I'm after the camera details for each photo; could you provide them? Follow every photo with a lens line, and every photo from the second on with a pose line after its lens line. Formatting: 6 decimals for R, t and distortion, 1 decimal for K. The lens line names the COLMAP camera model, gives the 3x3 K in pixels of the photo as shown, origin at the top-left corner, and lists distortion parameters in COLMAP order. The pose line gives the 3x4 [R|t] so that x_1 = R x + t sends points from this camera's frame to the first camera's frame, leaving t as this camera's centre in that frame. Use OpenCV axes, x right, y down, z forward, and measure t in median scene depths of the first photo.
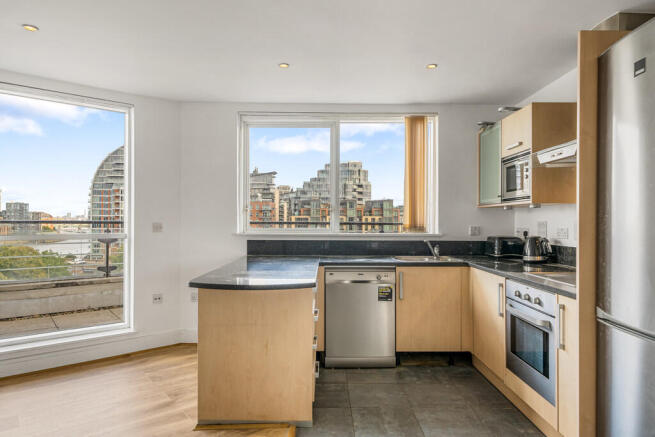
lens RADIAL K [[408.6, 0, 322.7], [0, 408.6, 221.6], [0, 0, 1]] dist [-0.002774, -0.002867]
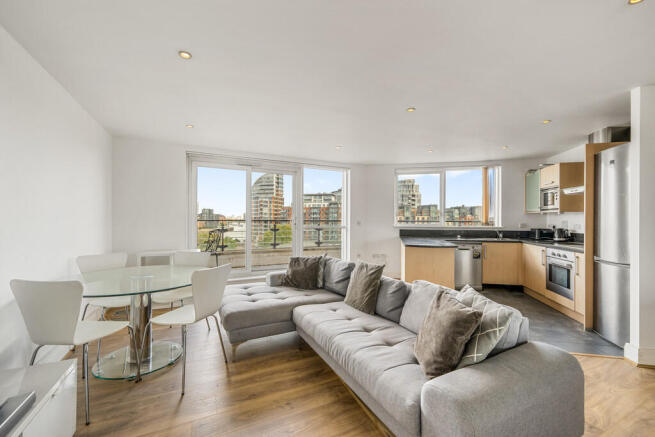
lens RADIAL K [[266.1, 0, 325.0], [0, 266.1, 220.0], [0, 0, 1]] dist [-0.008861, 0.000092]
pose [[0.974239, -0.000134, -0.225516, -0.293557], [0.000297, 1.000000, 0.000690, -0.004387], [0.225516, -0.000739, 0.974239, -0.489185]]
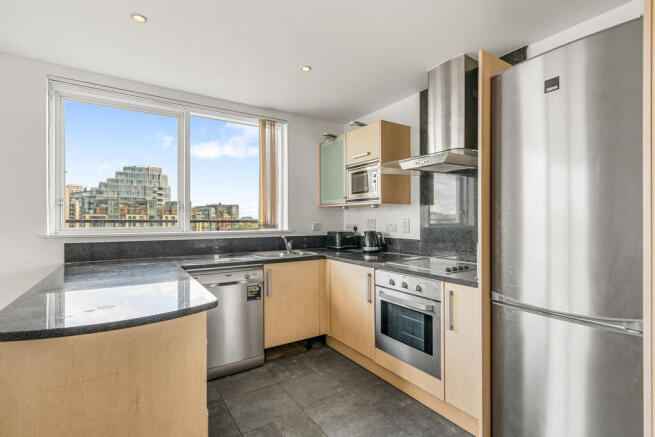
lens RADIAL K [[314.6, 0, 327.0], [0, 314.6, 219.9], [0, 0, 1]] dist [-0.001058, 0.001059]
pose [[0.836328, -0.004381, 0.548211, -0.112538], [0.003365, 0.999990, 0.002857, 0.000400], [-0.548219, -0.000544, 0.836335, 0.270958]]
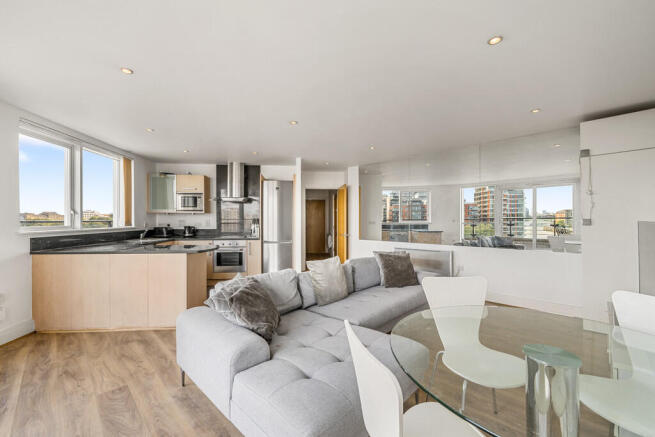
lens RADIAL K [[266.1, 0, 329.4], [0, 266.1, 219.0], [0, 0, 1]] dist [-0.008861, 0.000092]
pose [[-0.126371, -0.000523, 0.991983, -1.144796], [0.000904, 0.999999, 0.000643, -0.006043], [-0.991983, 0.000978, -0.126370, 0.352595]]
